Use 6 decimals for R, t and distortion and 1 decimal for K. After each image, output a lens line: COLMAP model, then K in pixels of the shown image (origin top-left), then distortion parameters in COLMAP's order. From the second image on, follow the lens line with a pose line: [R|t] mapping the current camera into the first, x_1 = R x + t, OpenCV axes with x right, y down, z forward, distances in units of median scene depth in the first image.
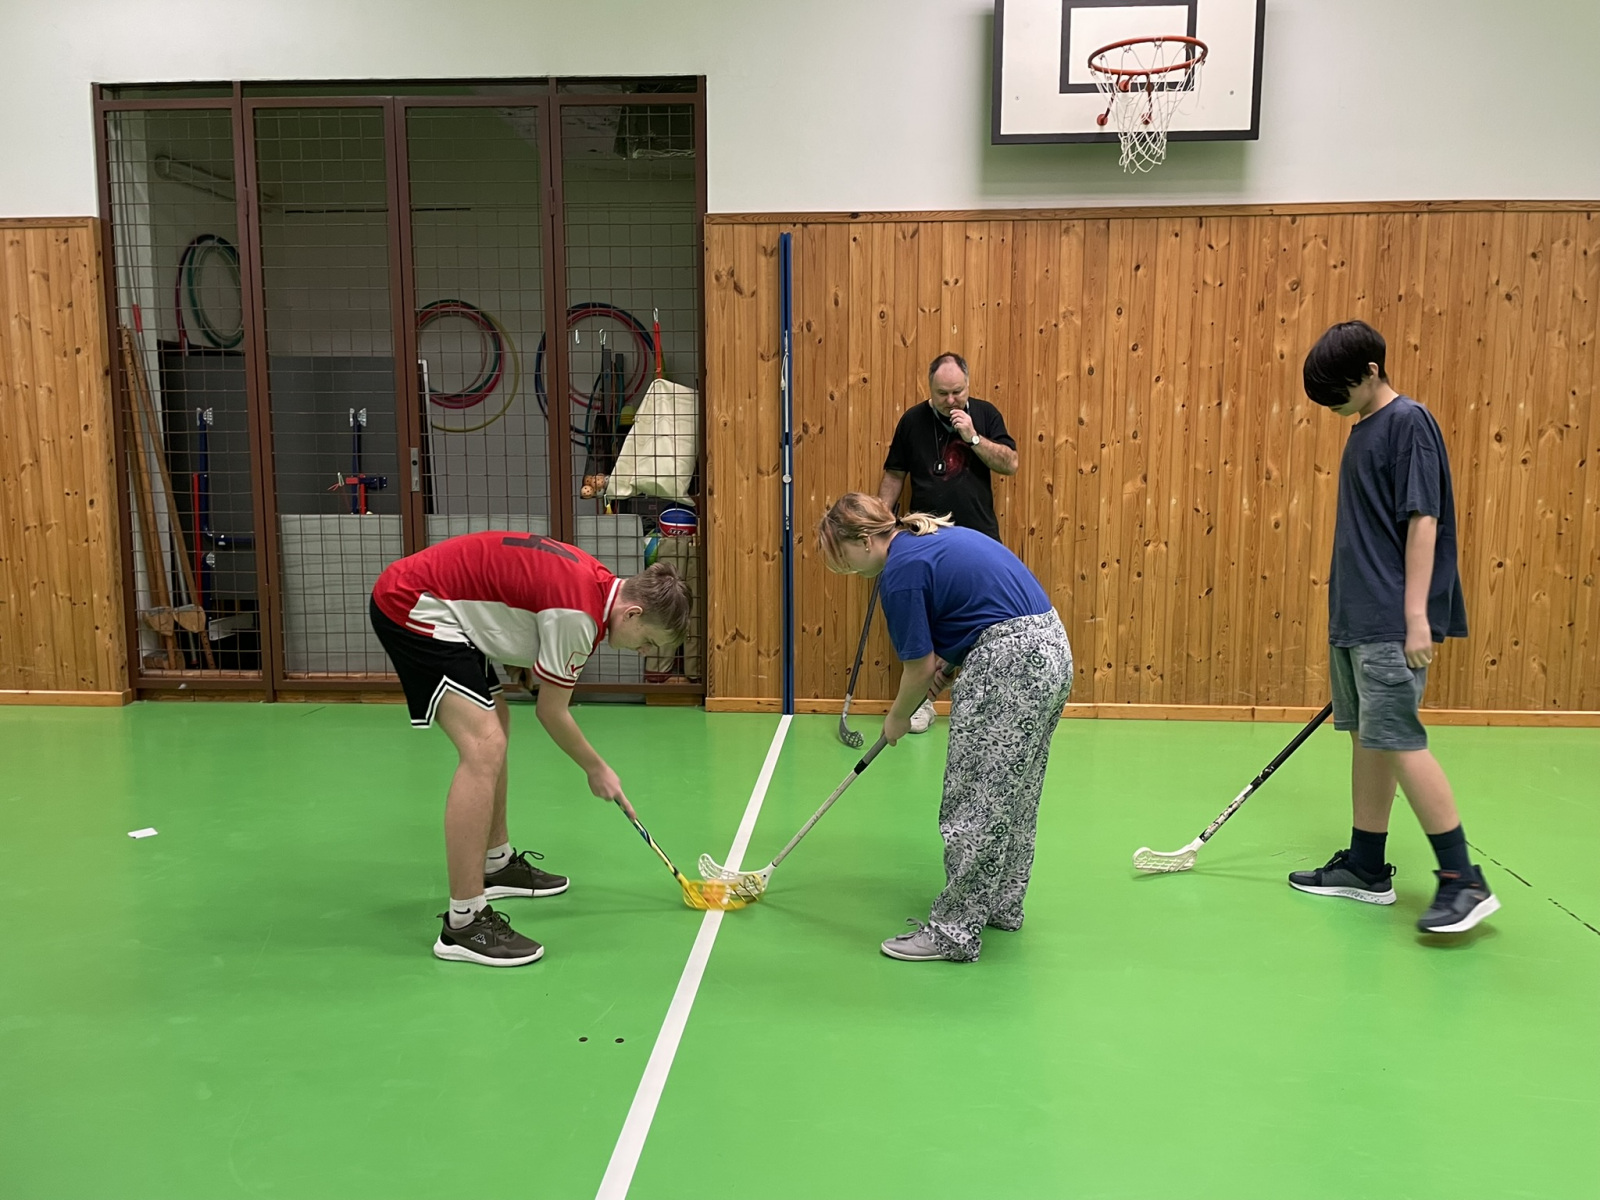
lens RADIAL K [[1200.6, 0, 825.2], [0, 1200.6, 600.5], [0, 0, 1]] dist [0.097202, -0.126000]
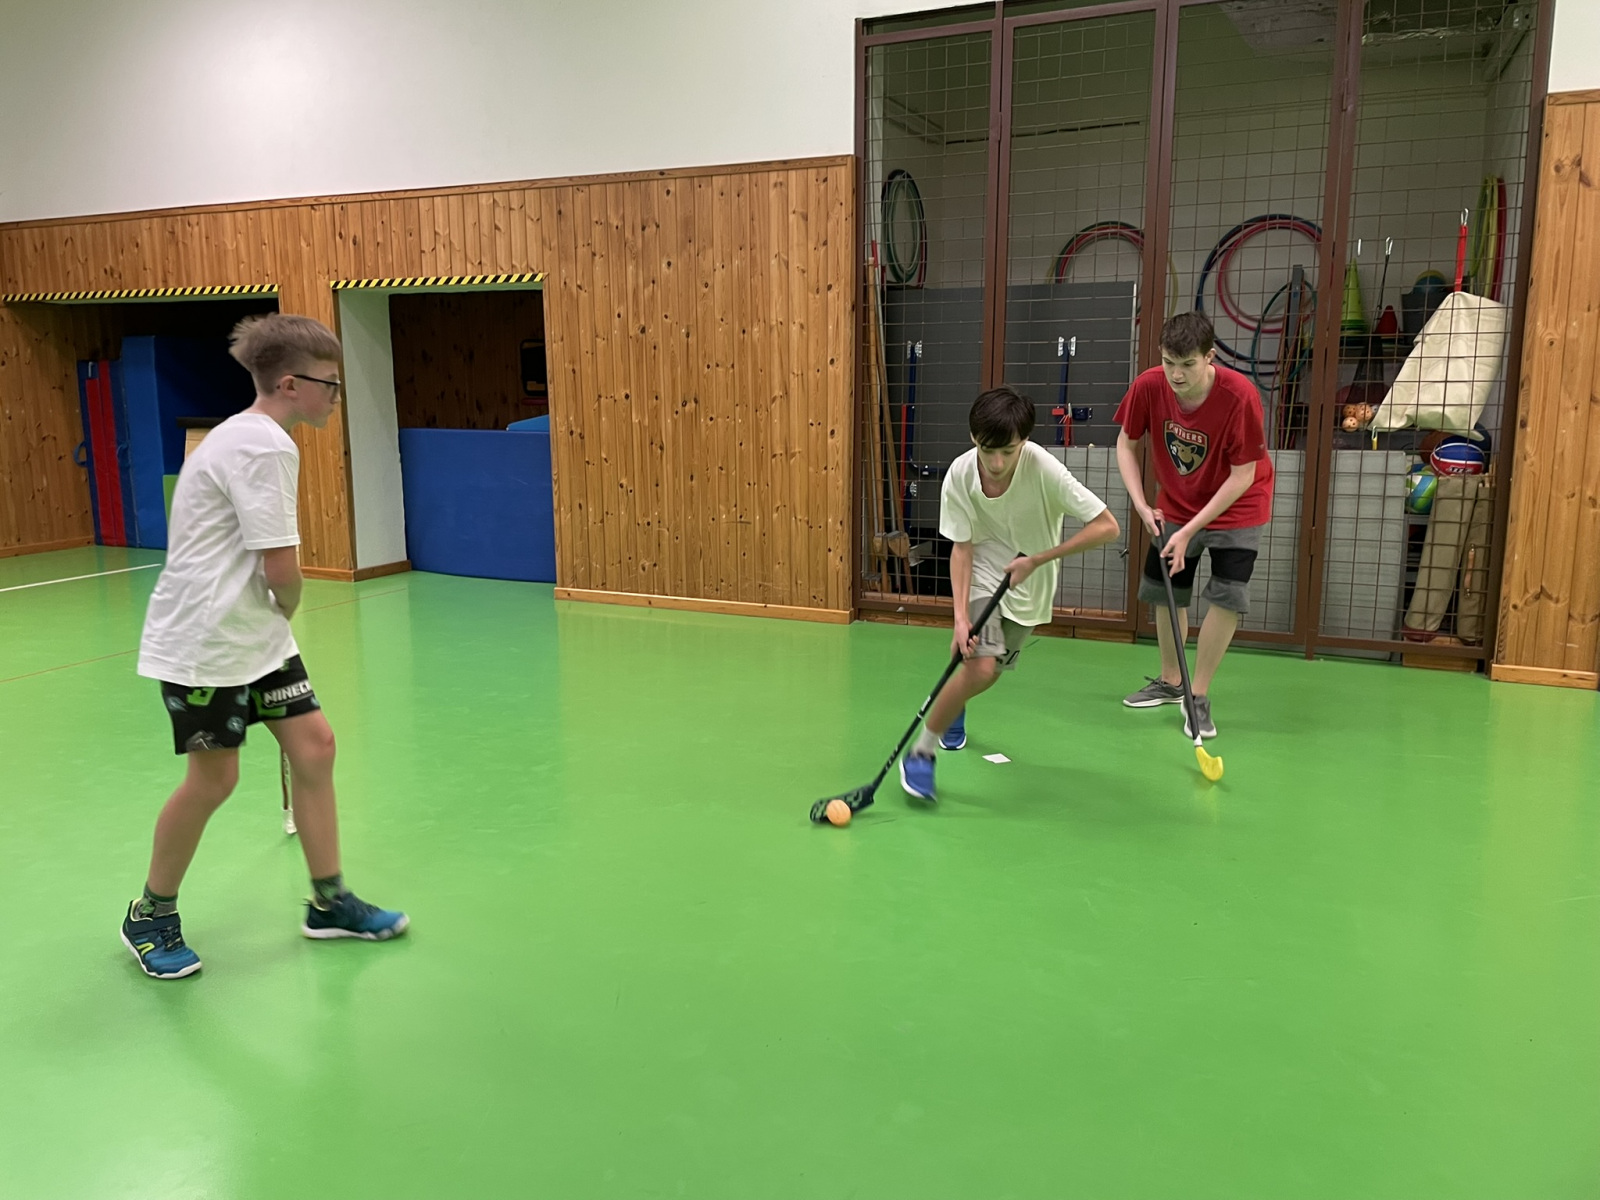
lens RADIAL K [[1200.6, 0, 825.2], [0, 1200.6, 600.5], [0, 0, 1]] dist [0.097202, -0.126000]
pose [[0.932003, 0.061616, -0.357175, -0.225175], [-0.041336, 0.997084, 0.064147, -0.001124], [0.360086, -0.045021, 0.931832, 0.013283]]
